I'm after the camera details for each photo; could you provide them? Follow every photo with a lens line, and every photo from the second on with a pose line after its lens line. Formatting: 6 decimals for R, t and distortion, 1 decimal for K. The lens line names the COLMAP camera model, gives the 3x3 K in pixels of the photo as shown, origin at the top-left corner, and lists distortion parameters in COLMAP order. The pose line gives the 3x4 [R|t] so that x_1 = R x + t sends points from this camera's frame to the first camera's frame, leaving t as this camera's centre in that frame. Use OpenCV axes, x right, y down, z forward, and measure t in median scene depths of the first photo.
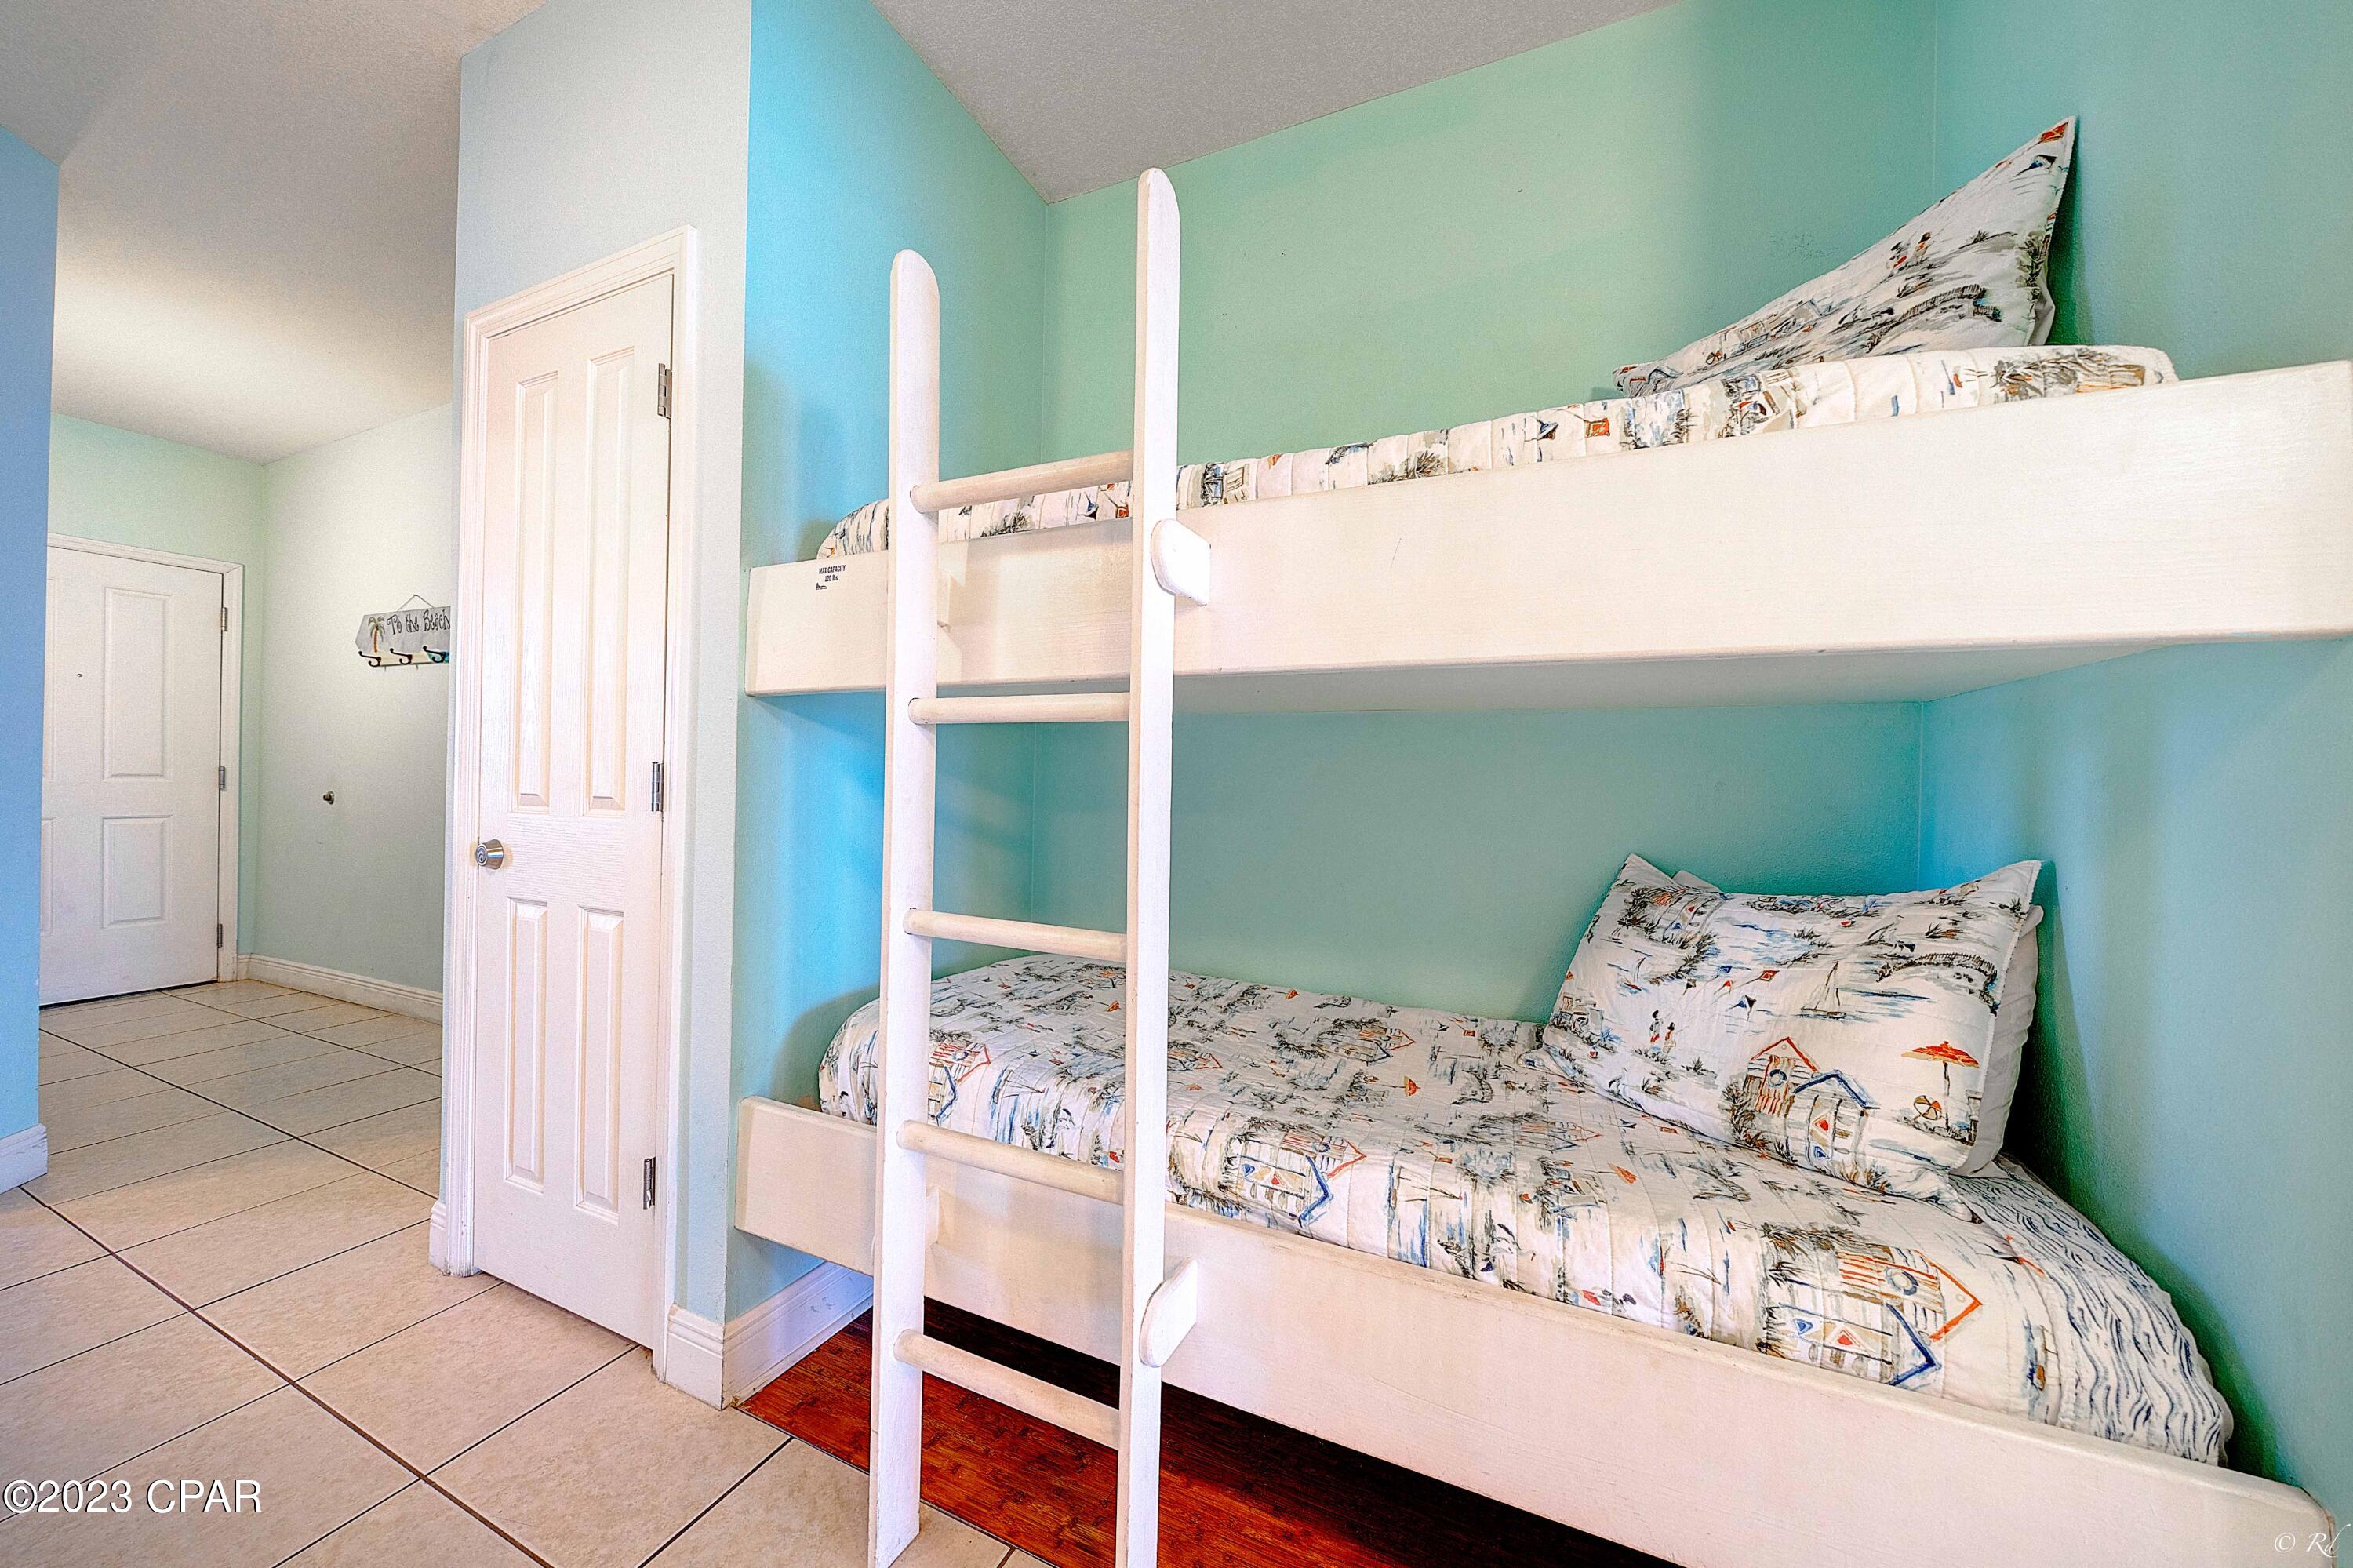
lens RADIAL K [[812.9, 0, 1182.1], [0, 812.9, 777.0], [0, 0, 1]] dist [-0.010210, 0.001066]
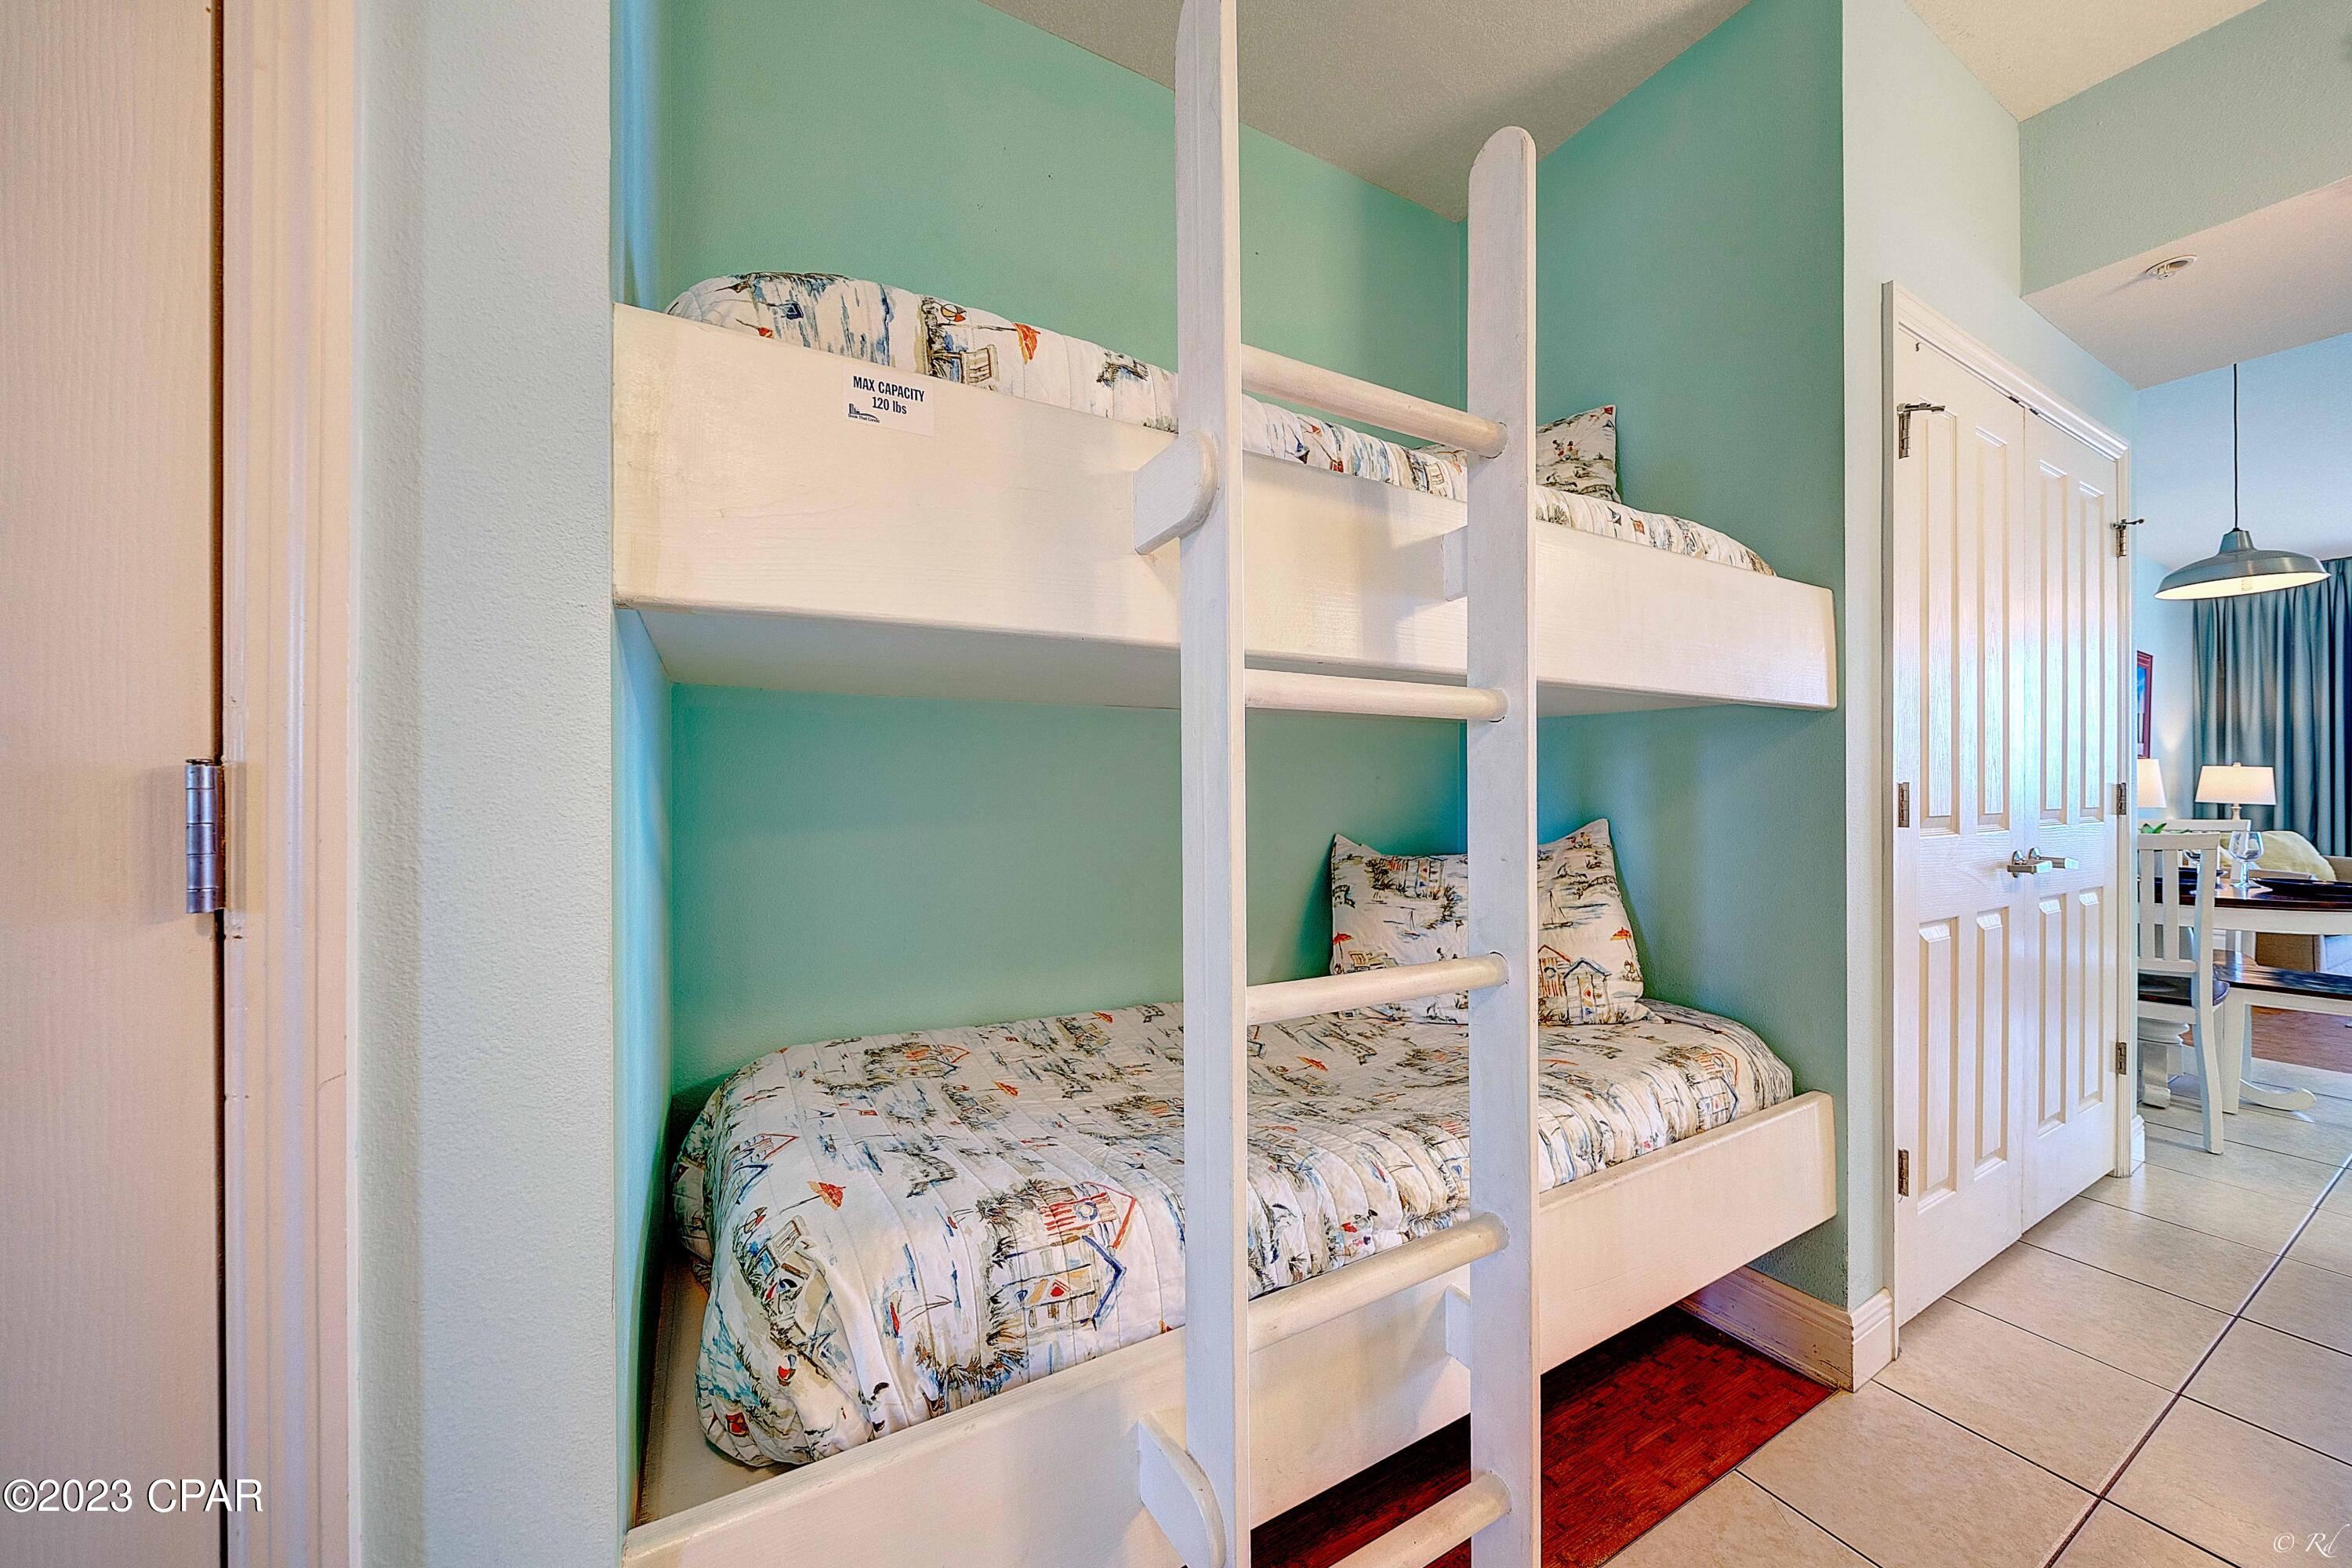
lens RADIAL K [[812.5, 0, 1169.6], [0, 812.5, 777.9], [0, 0, 1]] dist [-0.010210, 0.001066]
pose [[0.598163, -0.016077, 0.801213, -0.925883], [0.006628, 0.999864, 0.015115, -0.019658], [-0.801347, -0.003731, 0.598188, 0.686101]]
